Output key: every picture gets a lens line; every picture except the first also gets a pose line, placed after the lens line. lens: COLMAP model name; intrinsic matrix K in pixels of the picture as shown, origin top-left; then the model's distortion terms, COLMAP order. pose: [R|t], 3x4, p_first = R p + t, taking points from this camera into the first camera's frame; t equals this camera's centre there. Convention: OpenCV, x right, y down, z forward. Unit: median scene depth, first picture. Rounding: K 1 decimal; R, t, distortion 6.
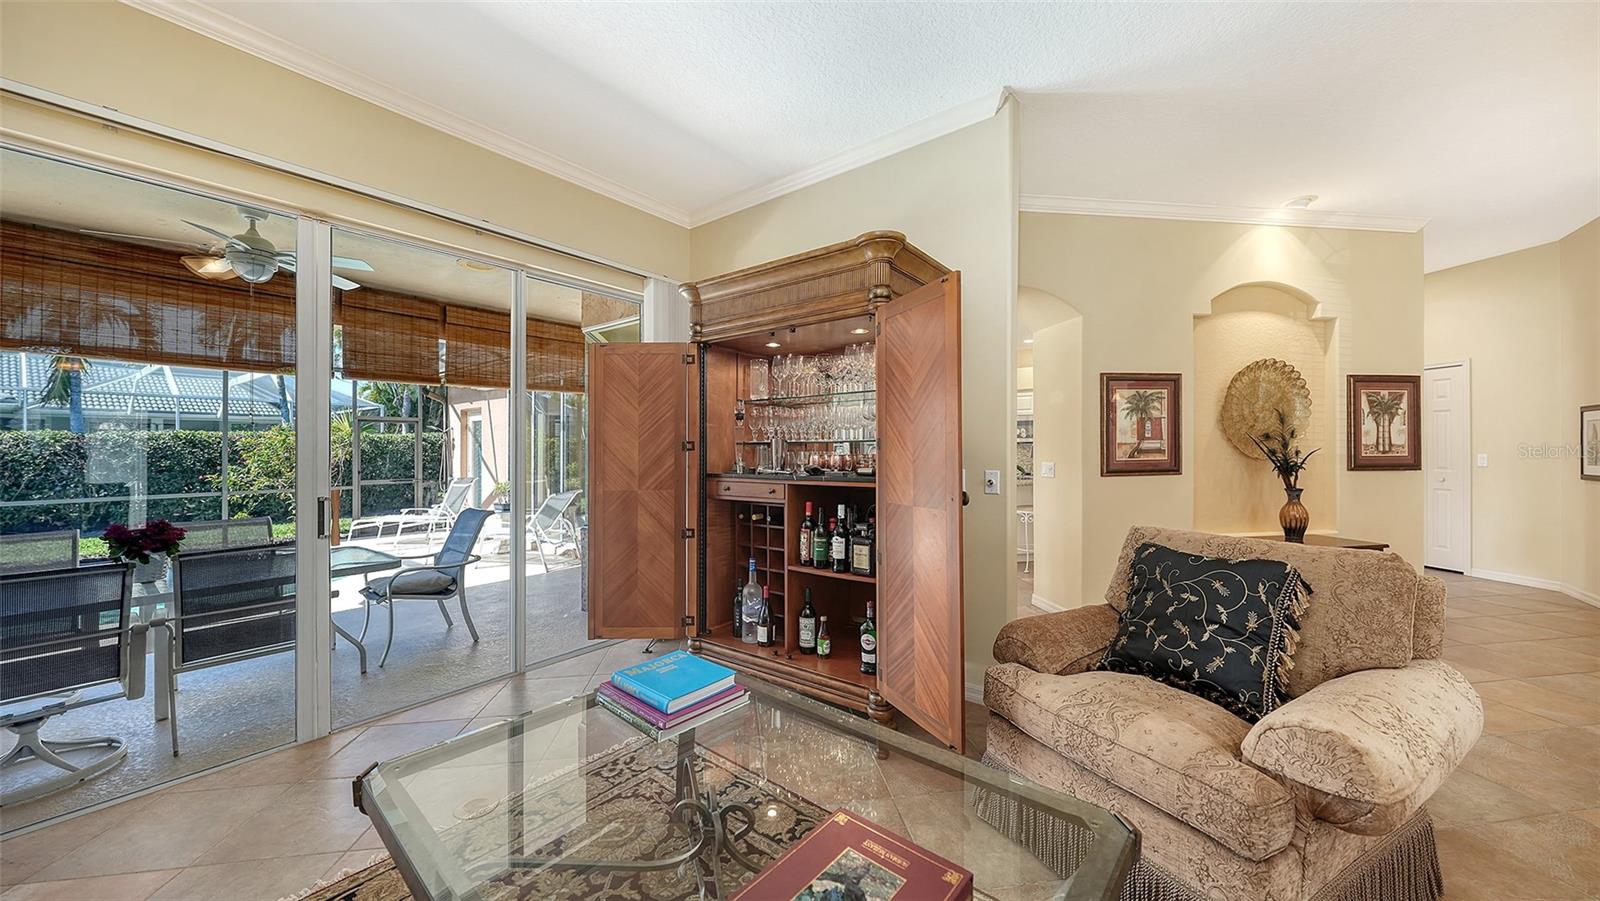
lens RADIAL K [[556.5, 0, 800.0], [0, 556.5, 450.5], [0, 0, 1]] dist [-0.002015, -0.000054]
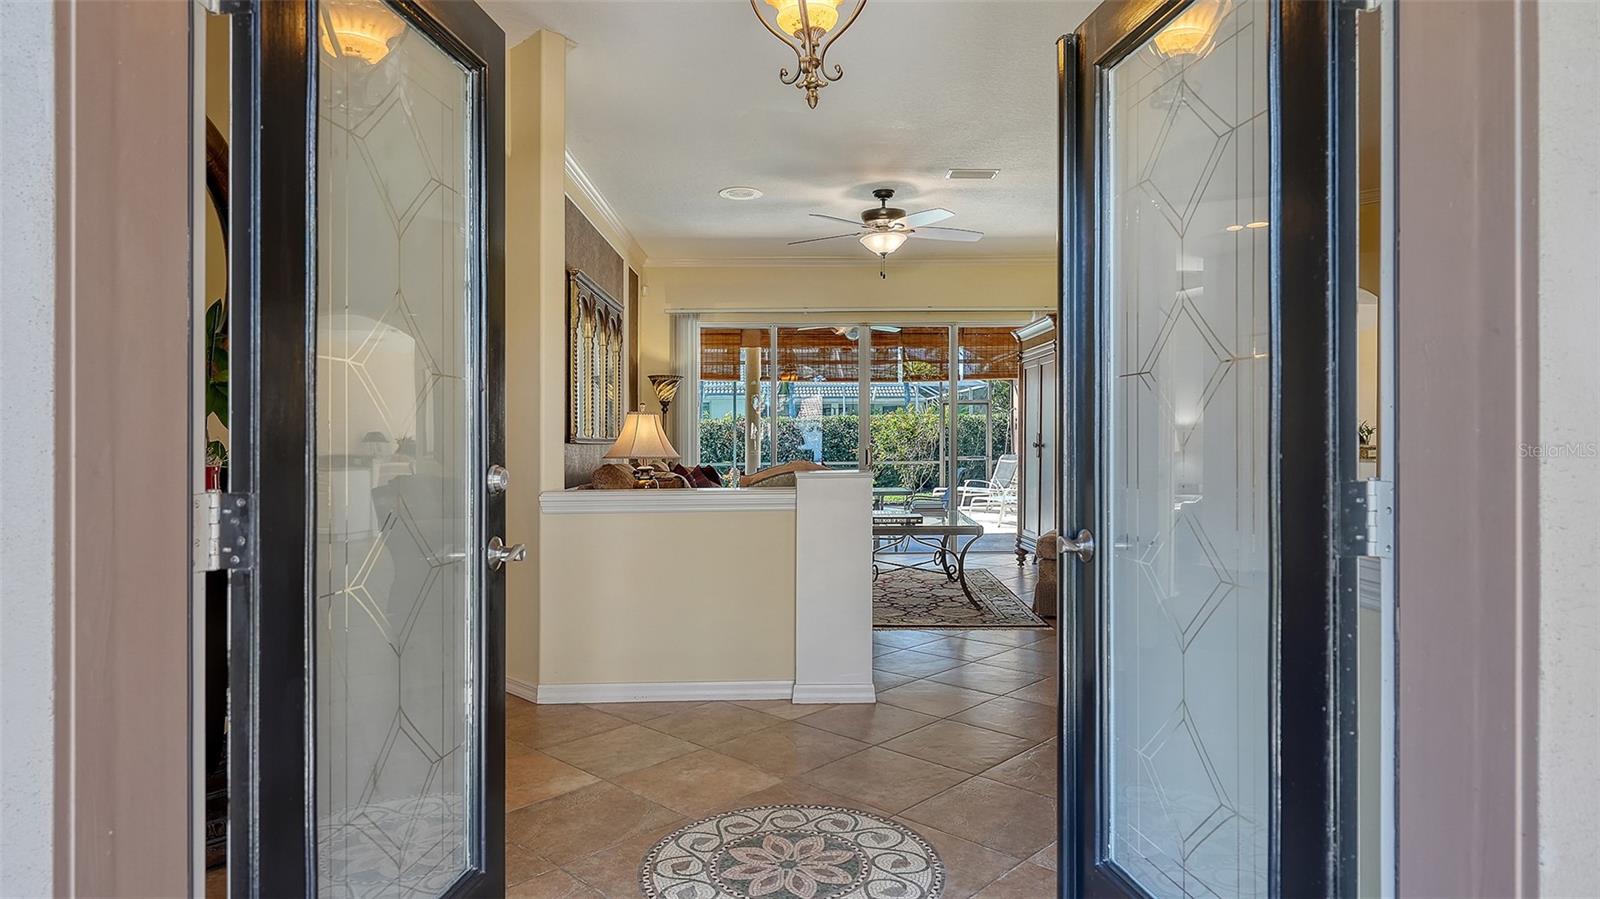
lens RADIAL K [[915.7, 0, 800.0], [0, 915.7, 449.5], [0, 0, 1]] dist [-0.000254, -0.000015]
pose [[0.620271, 0.014886, -0.784246, 1.181725], [-0.003439, 0.999862, 0.016259, 0.023846], [0.784380, -0.007388, 0.620237, -0.950907]]
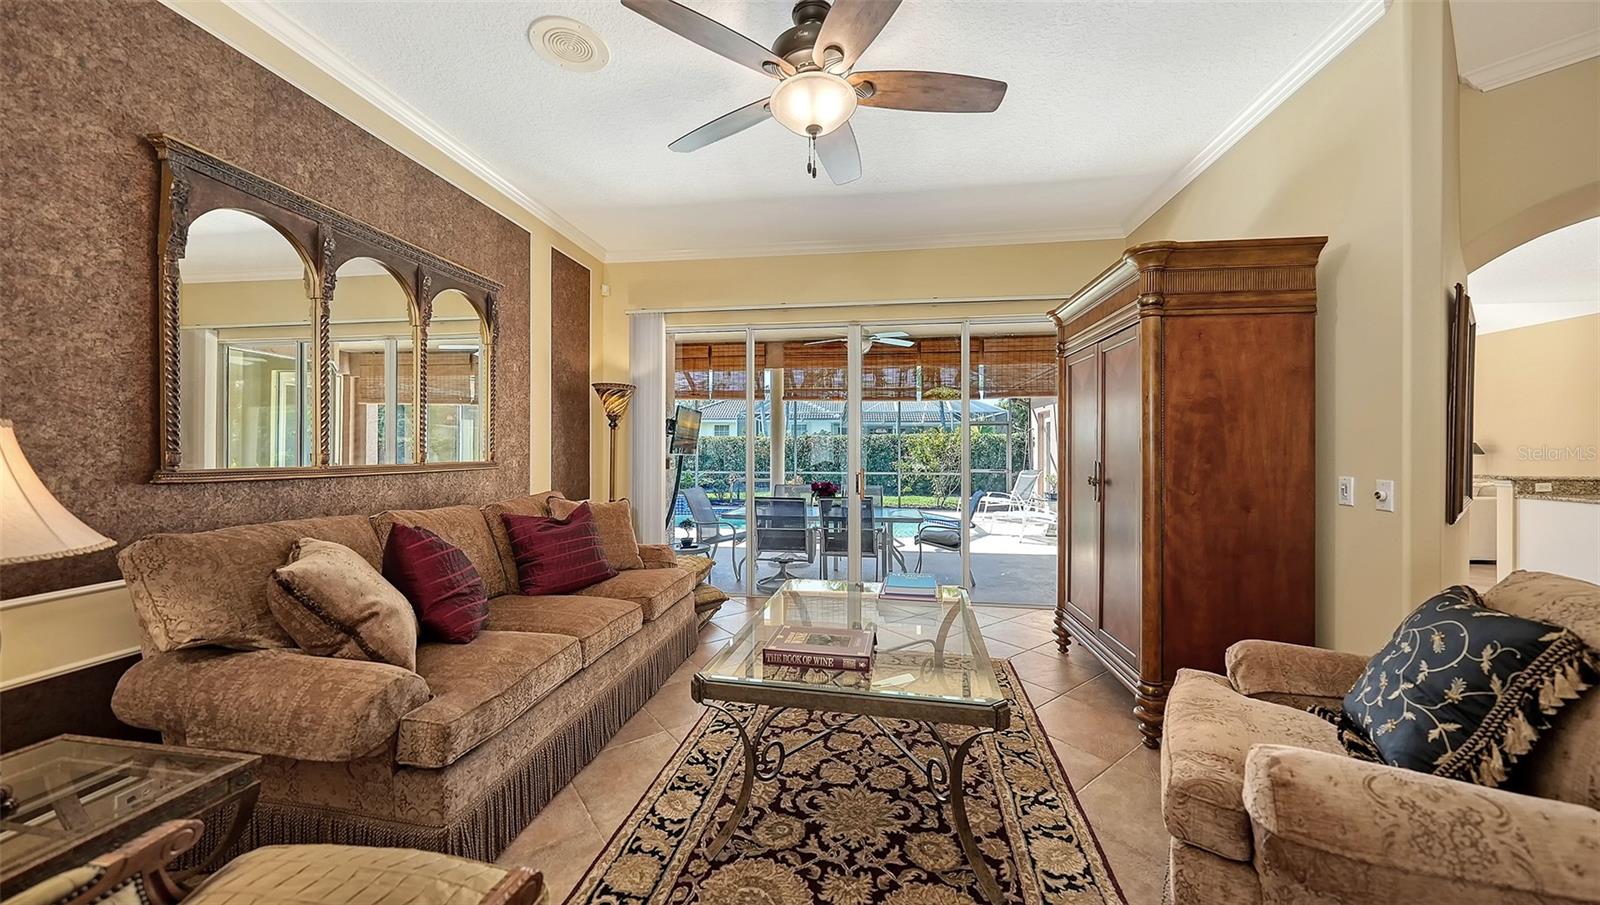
lens RADIAL K [[549.6, 0, 794.3], [0, 549.6, 455.8], [0, 0, 1]] dist [0.000377, -0.000020]
pose [[0.480384, 0.021876, -0.876786, 0.418467], [-0.008248, 0.999757, 0.020425, -0.004789], [0.877020, -0.002580, 0.480448, -0.048708]]
